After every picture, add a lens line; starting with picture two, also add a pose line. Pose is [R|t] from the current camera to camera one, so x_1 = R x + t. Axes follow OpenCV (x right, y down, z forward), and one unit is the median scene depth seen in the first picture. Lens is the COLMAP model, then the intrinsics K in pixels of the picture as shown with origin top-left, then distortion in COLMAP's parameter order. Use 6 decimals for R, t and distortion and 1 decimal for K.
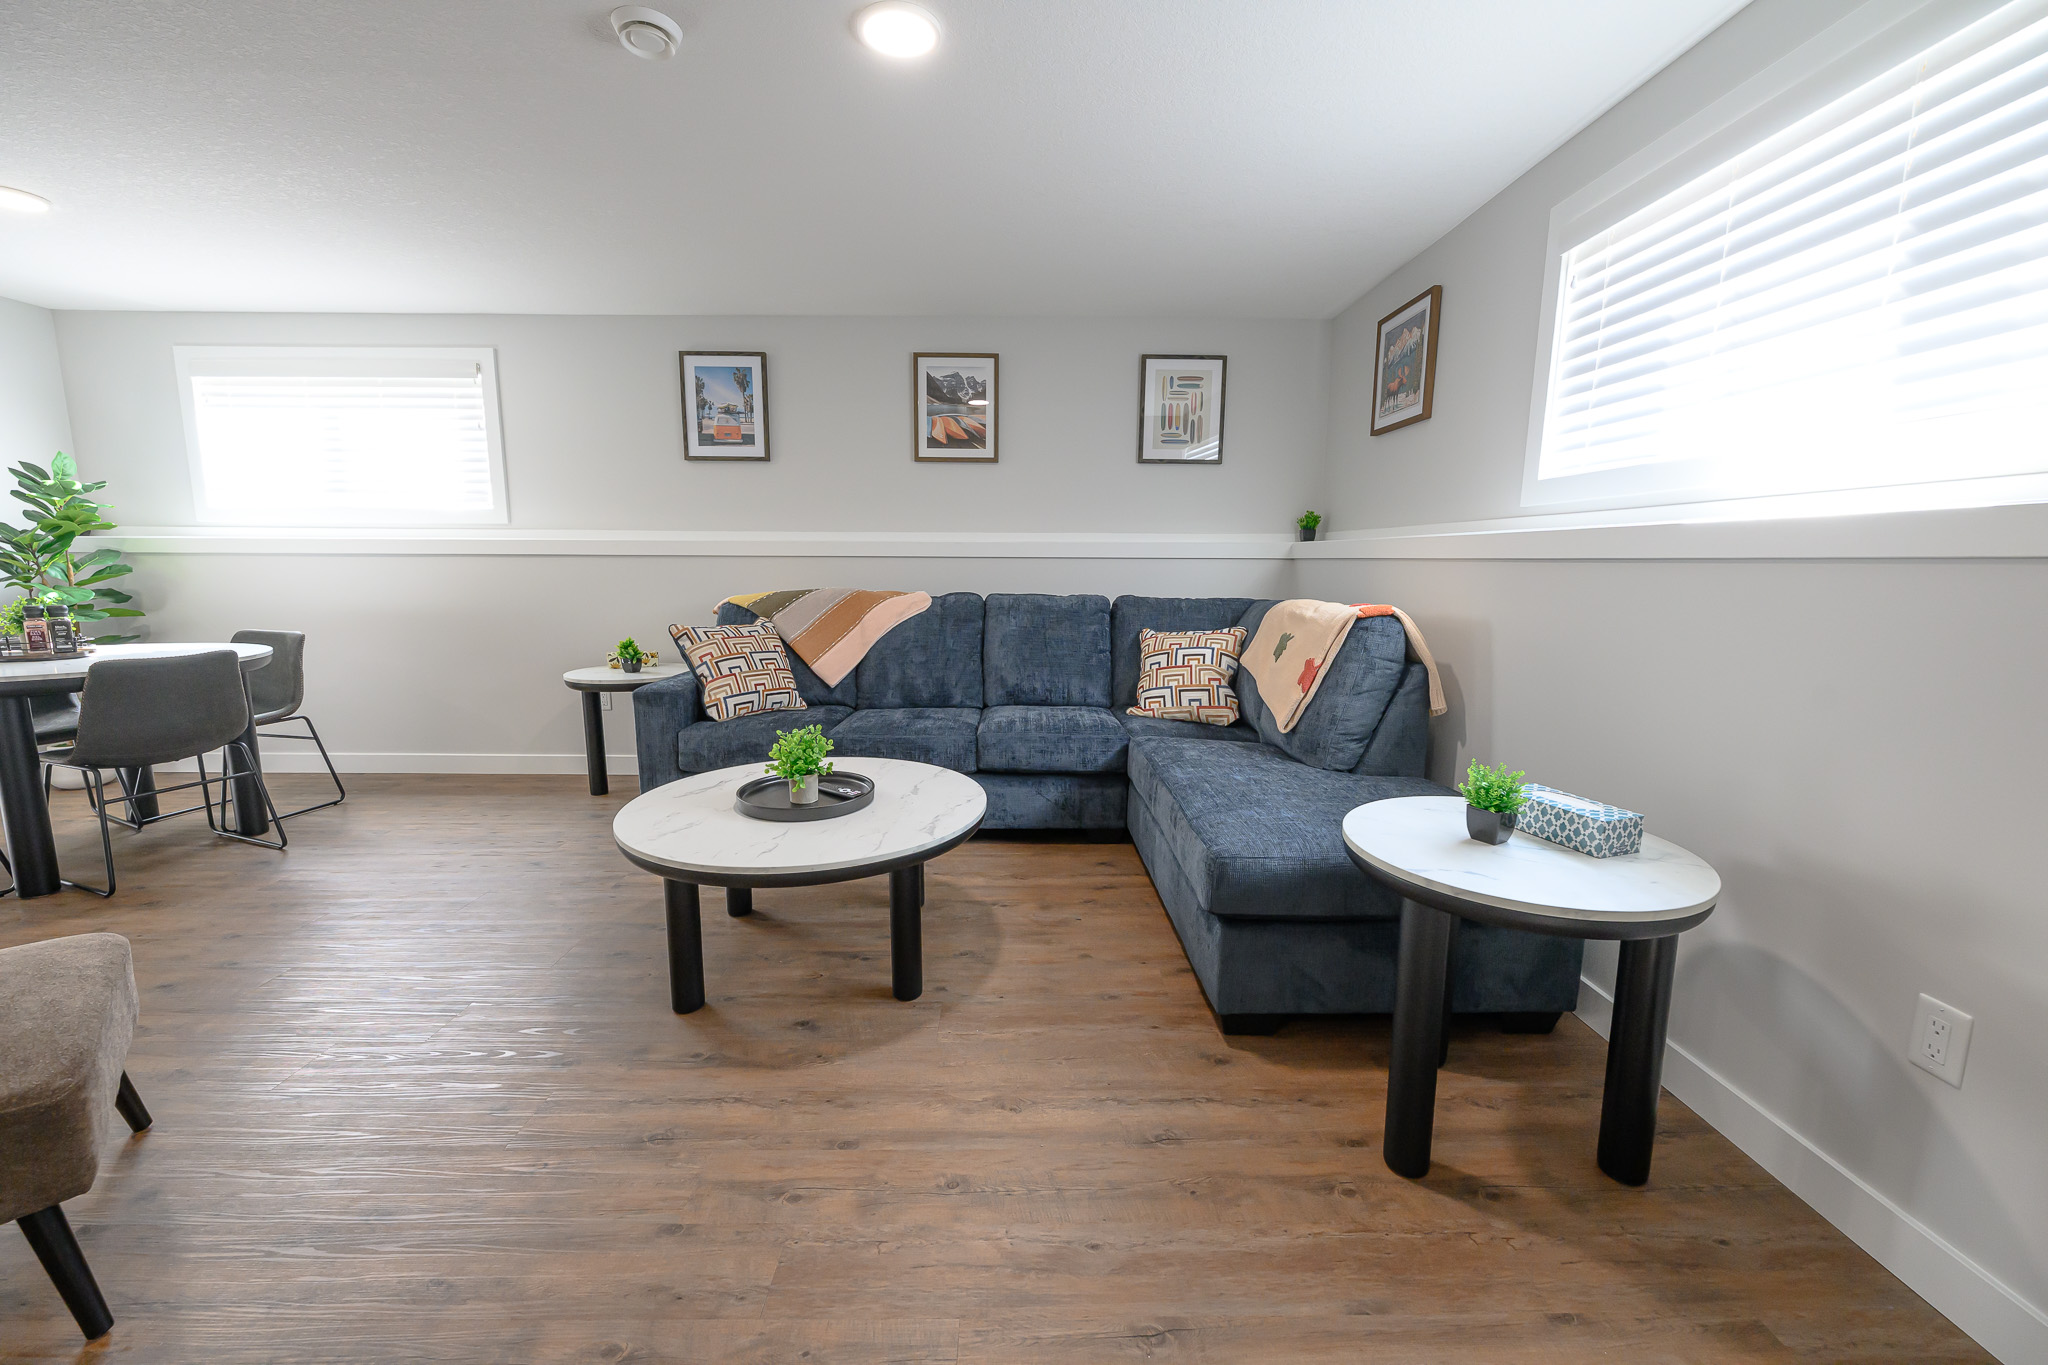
lens RADIAL K [[803.9, 0, 1024.0], [0, 803.9, 682.5], [0, 0, 1]] dist [0.013797, 0.000023]
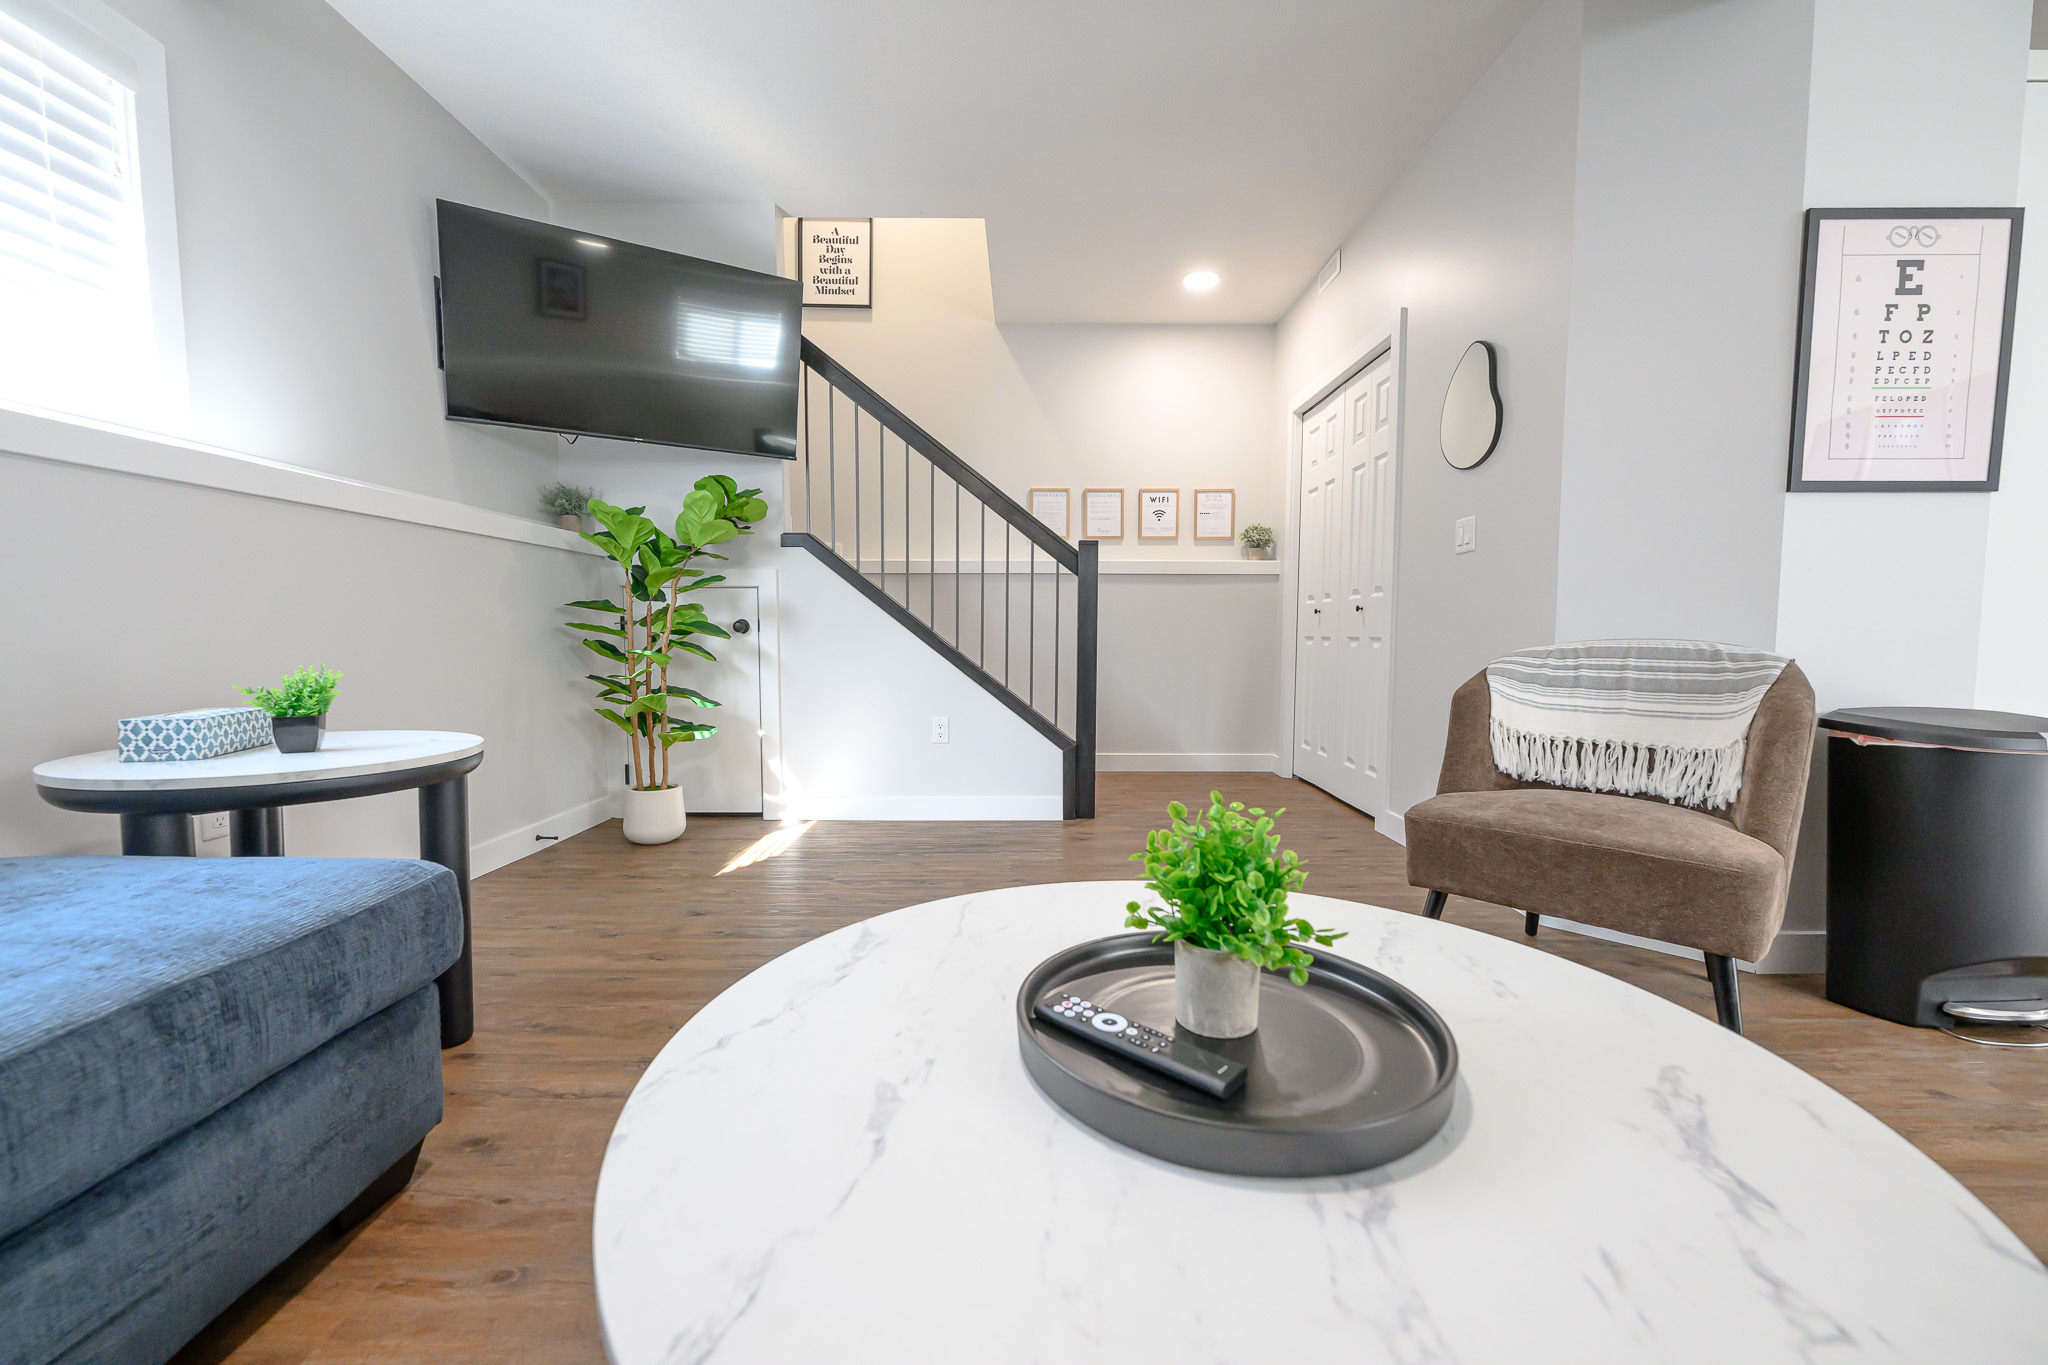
lens RADIAL K [[803.9, 0, 1024.0], [0, 803.9, 682.5], [0, 0, 1]] dist [0.013797, 0.000023]
pose [[-0.999704, -0.012913, 0.020599, -0.220881], [-0.007789, 0.972735, 0.231788, -0.076948], [-0.023031, 0.231559, -0.972548, 1.458687]]
